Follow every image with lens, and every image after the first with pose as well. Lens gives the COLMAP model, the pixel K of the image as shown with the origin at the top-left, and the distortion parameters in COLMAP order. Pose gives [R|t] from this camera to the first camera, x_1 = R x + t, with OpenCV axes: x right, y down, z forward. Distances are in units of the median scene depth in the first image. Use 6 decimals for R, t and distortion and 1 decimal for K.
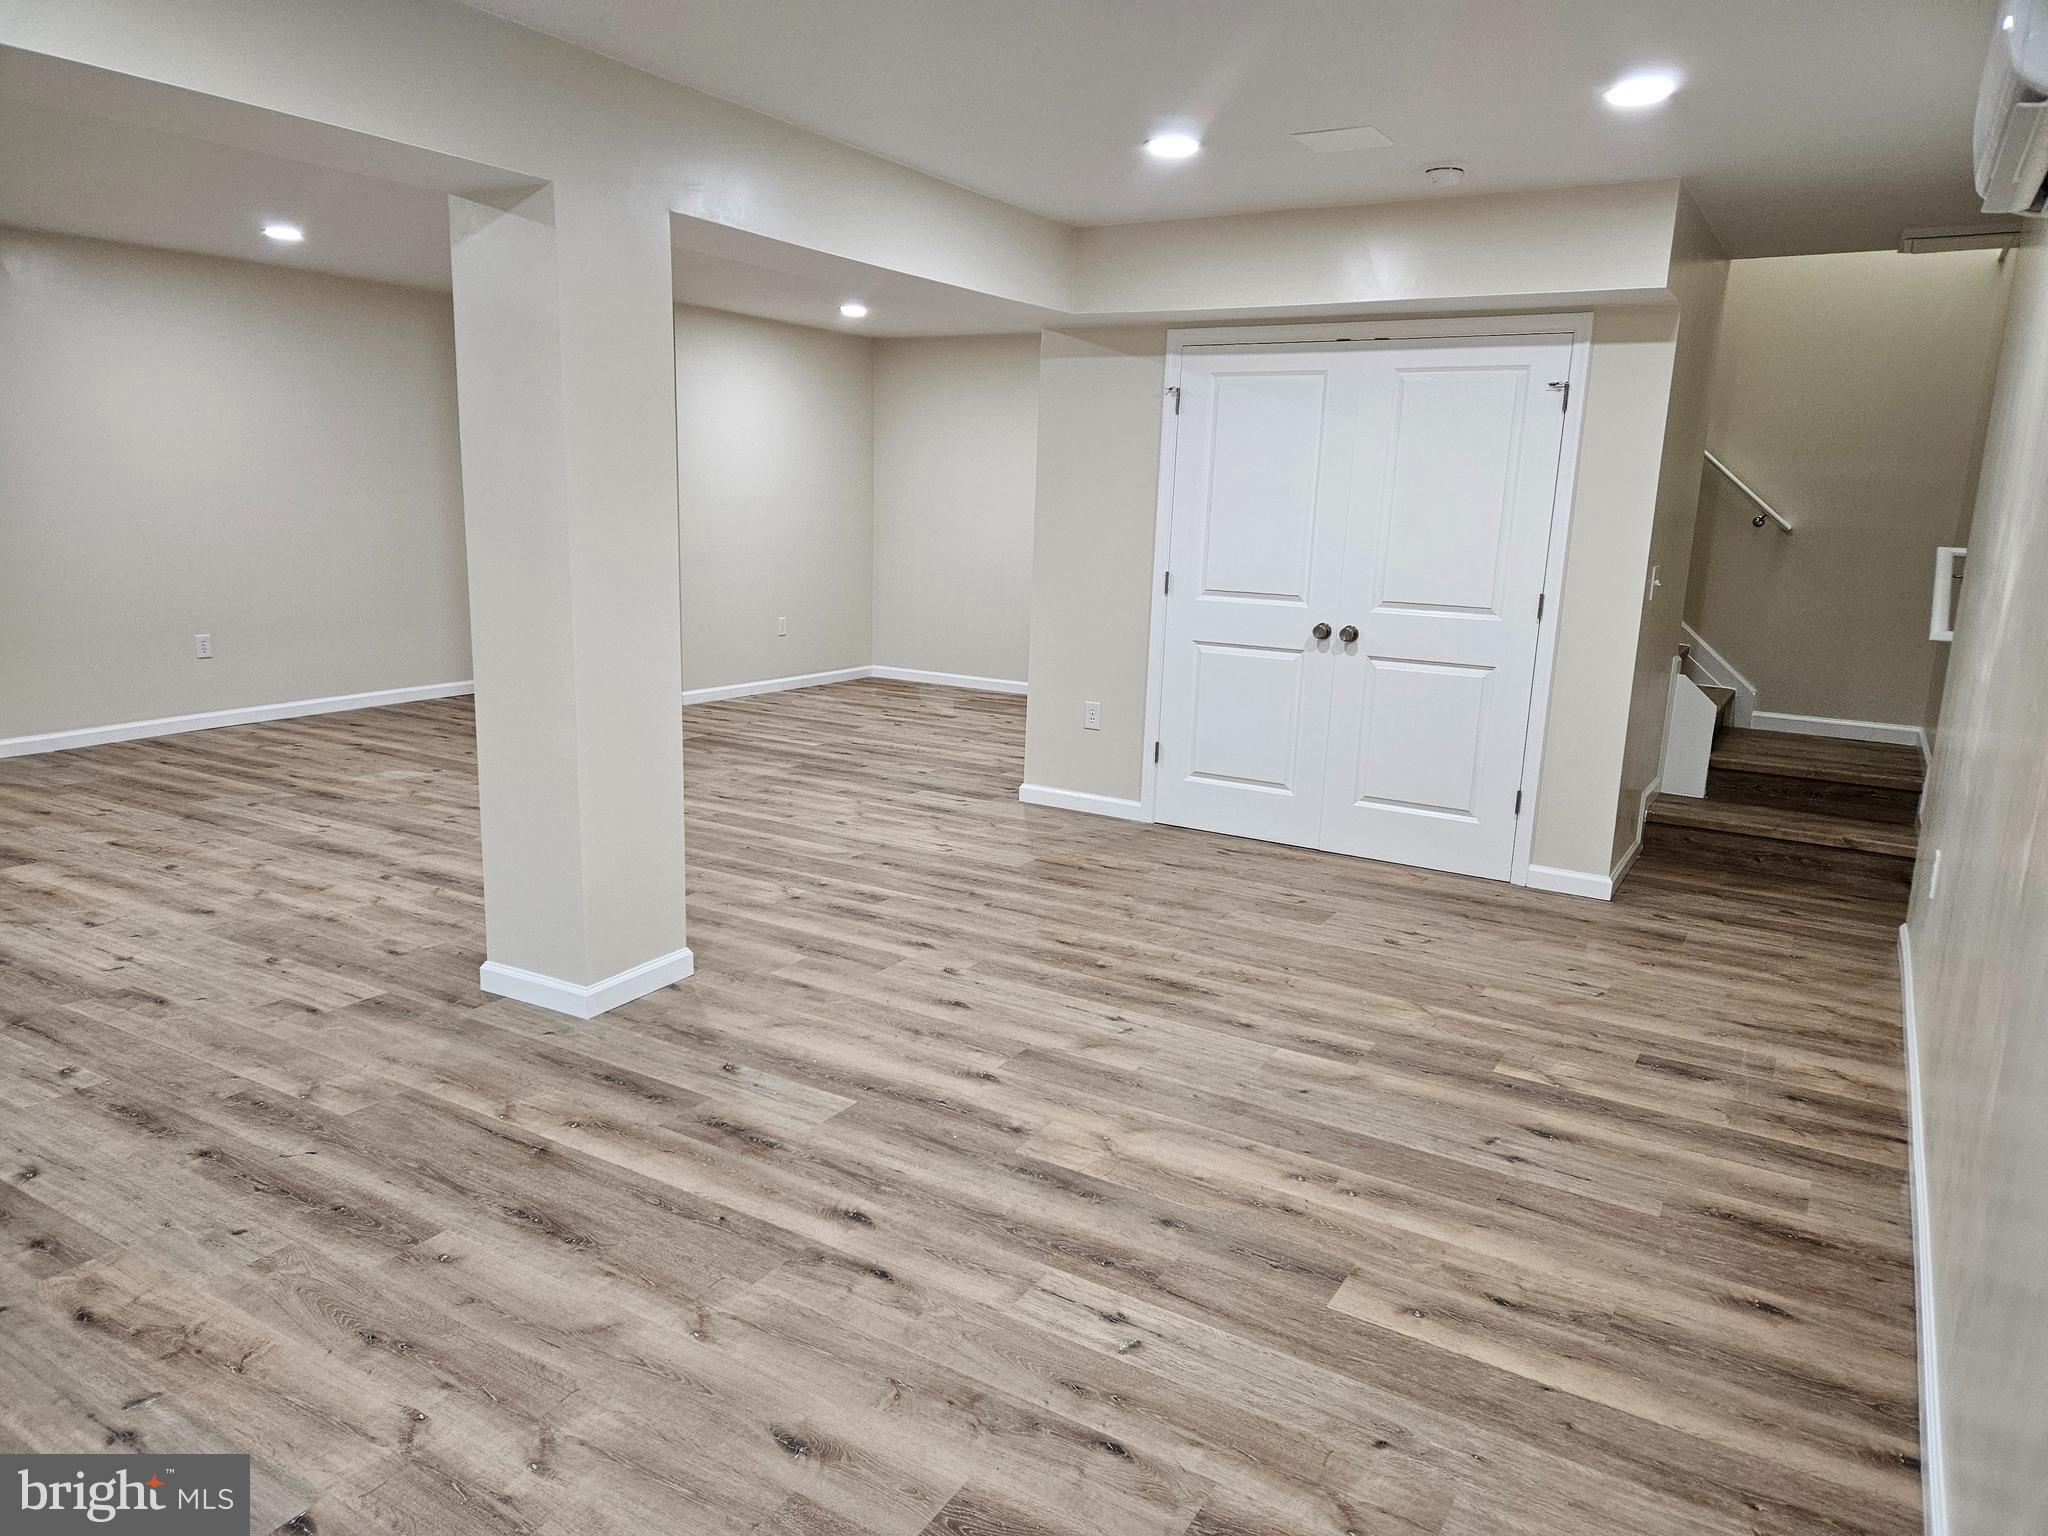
lens RADIAL K [[1362.5, 0, 1018.0], [0, 1362.5, 754.3], [0, 0, 1]] dist [0.087865, -0.074082]
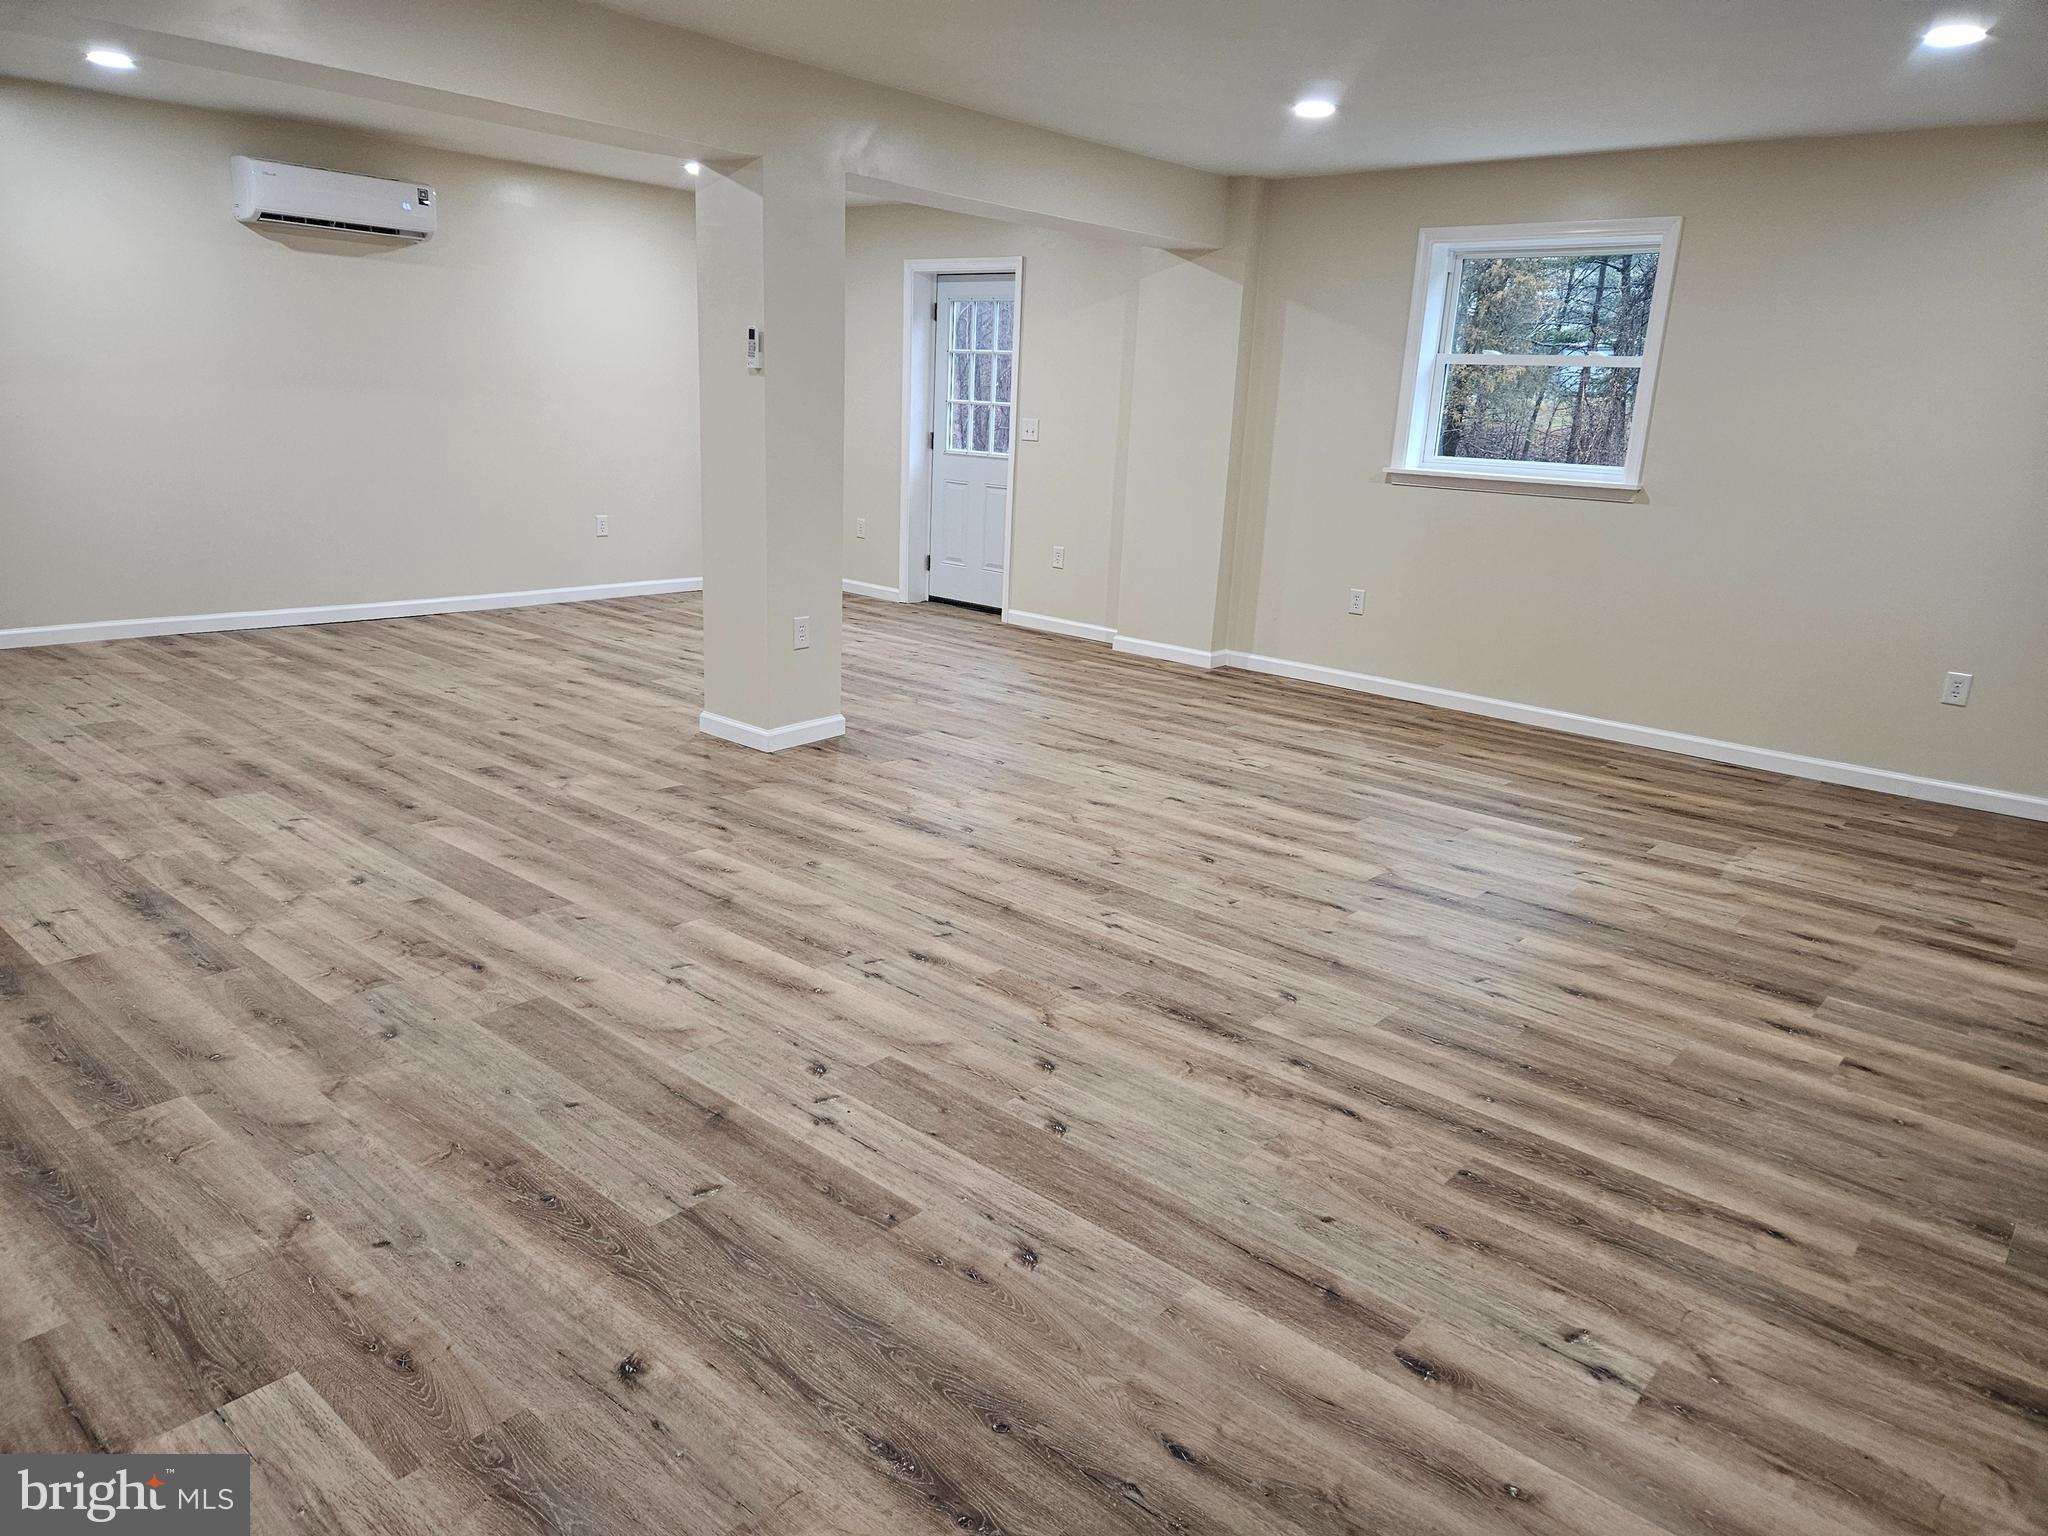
lens RADIAL K [[1362.5, 0, 1018.0], [0, 1362.5, 754.3], [0, 0, 1]] dist [0.087865, -0.074082]
pose [[-0.982110, -0.118564, 0.146295, -0.597657], [-0.042965, 0.897490, 0.438938, -0.343354], [-0.183340, 0.424799, -0.886528, 1.721948]]
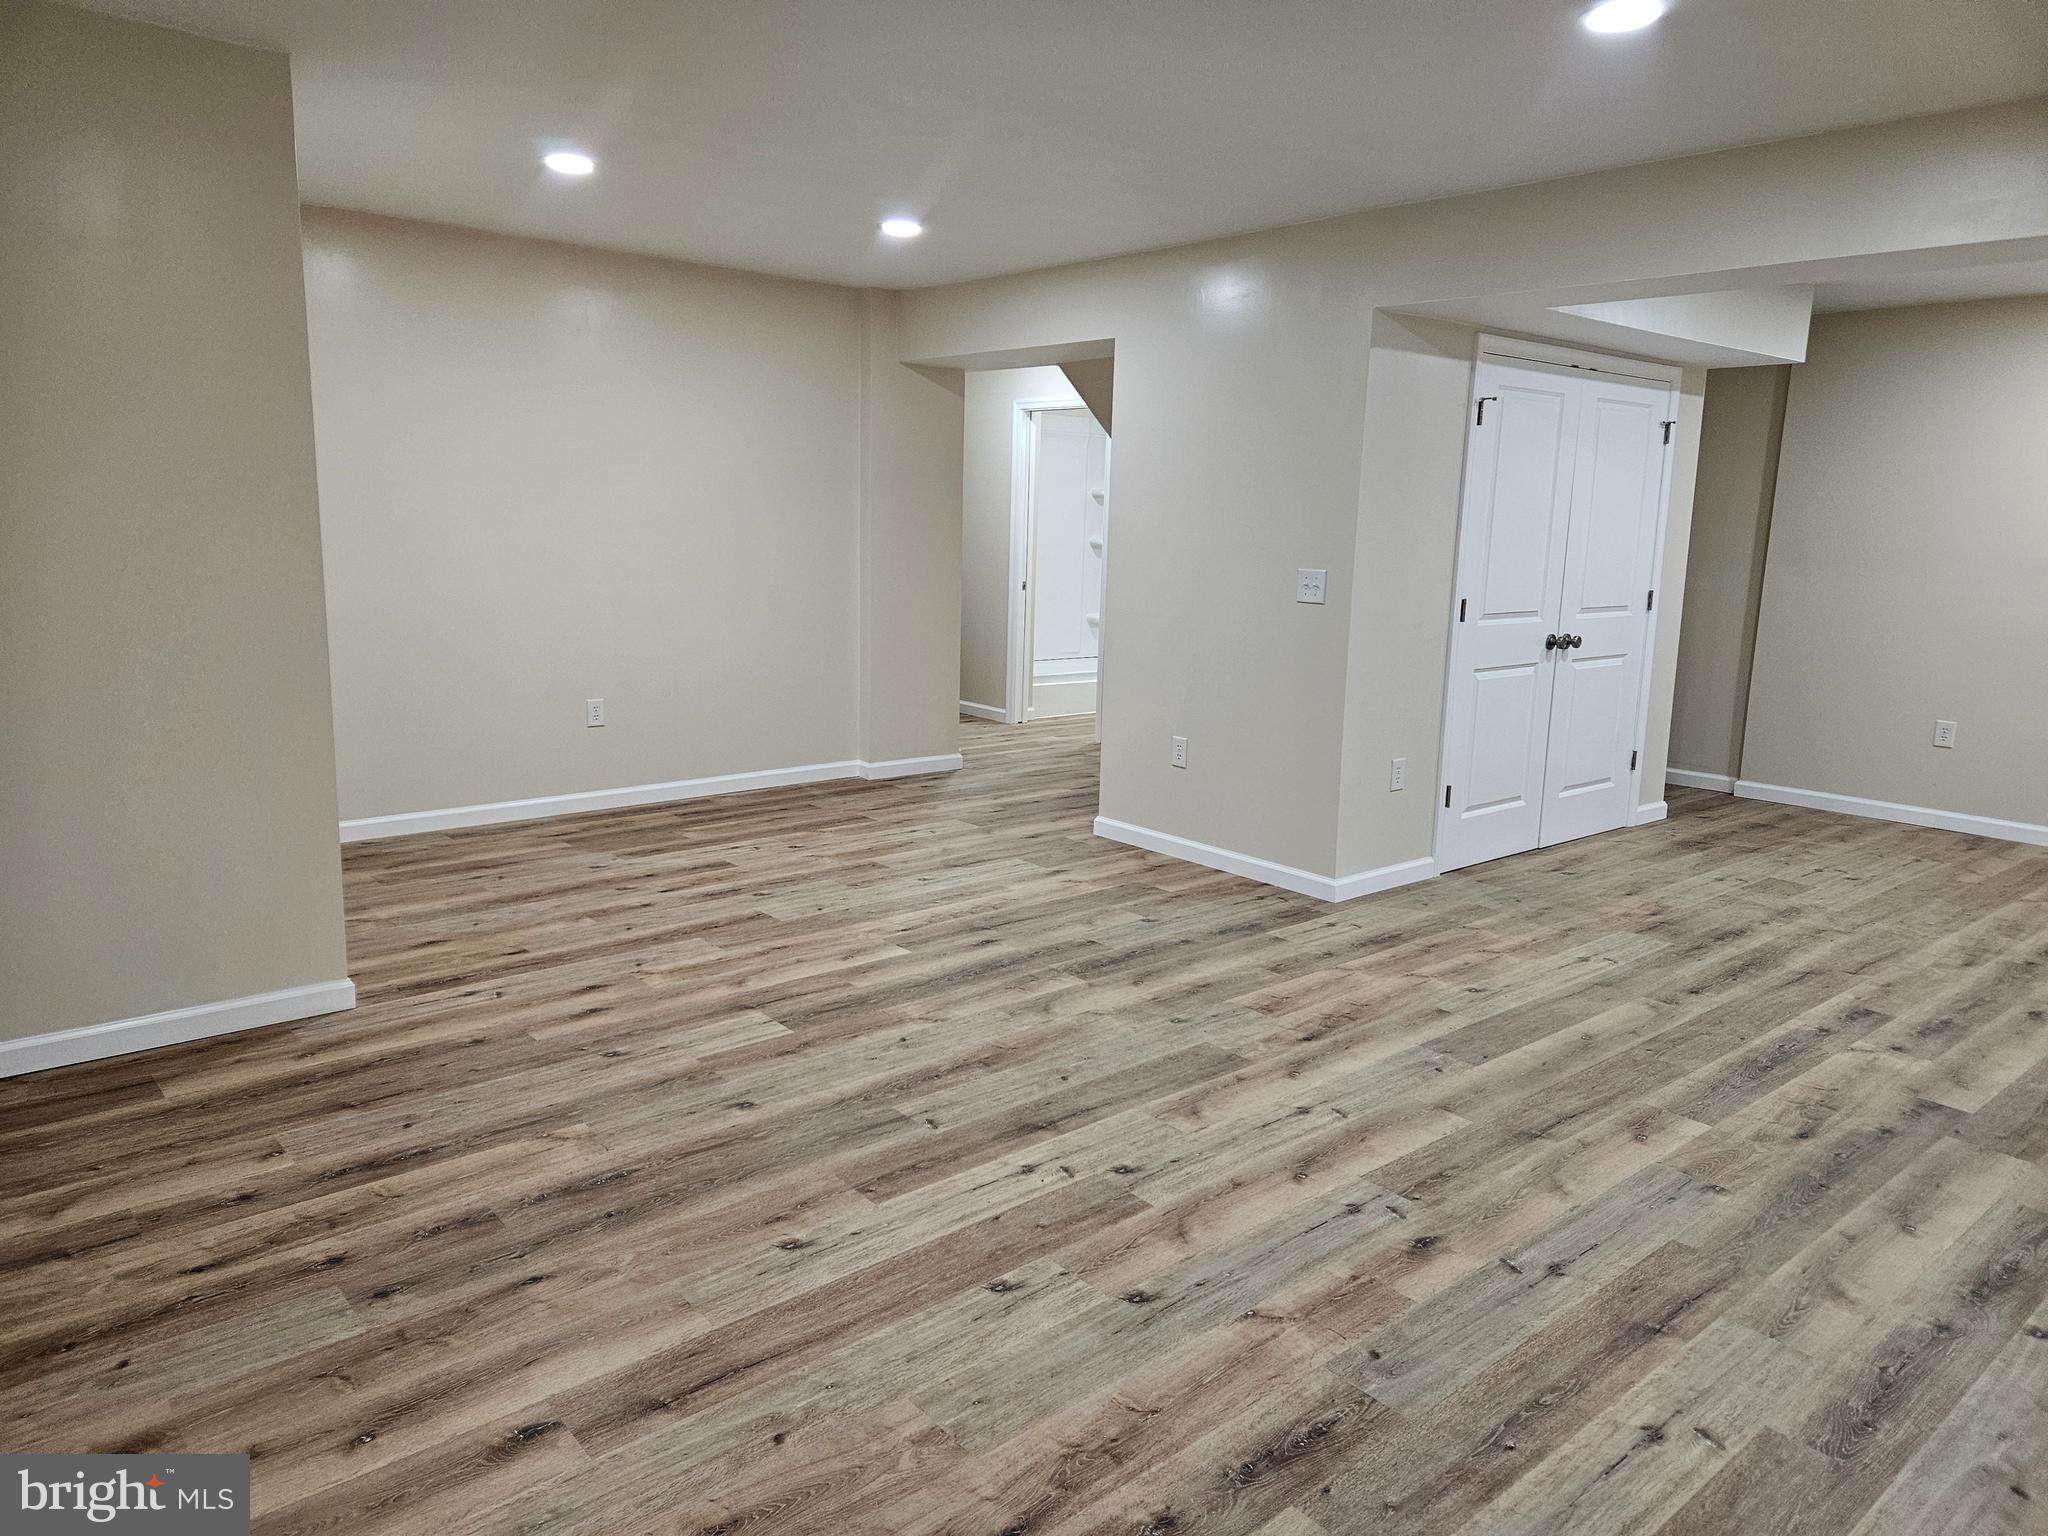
lens RADIAL K [[1362.5, 0, 1018.0], [0, 1362.5, 754.3], [0, 0, 1]] dist [0.087865, -0.074082]
pose [[0.316377, -0.189005, 0.929614, -0.976921], [0.166297, 0.975826, 0.141805, -0.242262], [-0.933944, 0.109728, 0.340160, 1.117777]]
